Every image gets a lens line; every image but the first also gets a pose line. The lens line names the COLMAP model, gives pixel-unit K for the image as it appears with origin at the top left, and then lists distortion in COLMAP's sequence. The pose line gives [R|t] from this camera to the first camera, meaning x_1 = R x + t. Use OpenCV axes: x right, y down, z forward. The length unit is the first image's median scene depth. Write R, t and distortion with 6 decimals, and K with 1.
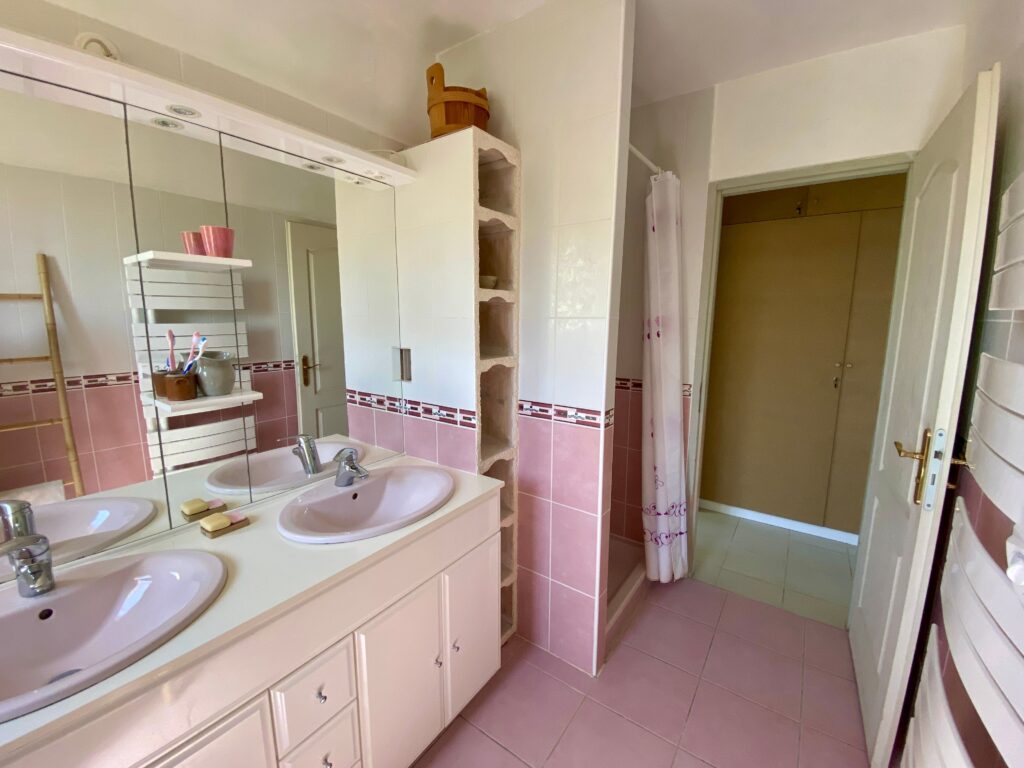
lens RADIAL K [[416.1, 0, 512.0], [0, 416.1, 384.0], [0, 0, 1]] dist [0.037764, -0.028374]
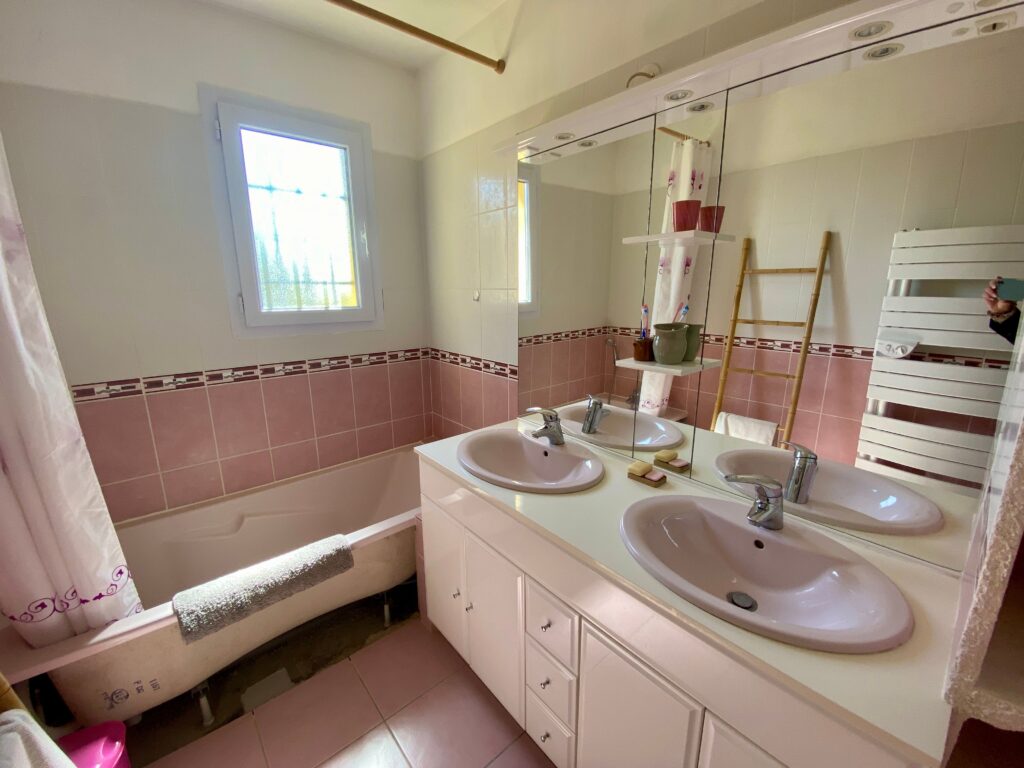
lens RADIAL K [[416.1, 0, 512.0], [0, 416.1, 384.0], [0, 0, 1]] dist [0.037764, -0.028374]
pose [[-0.232843, 0.206538, -0.950330, 0.221013], [-0.159963, 0.955745, 0.246908, -0.060835], [0.959269, 0.209508, -0.189500, 0.467154]]
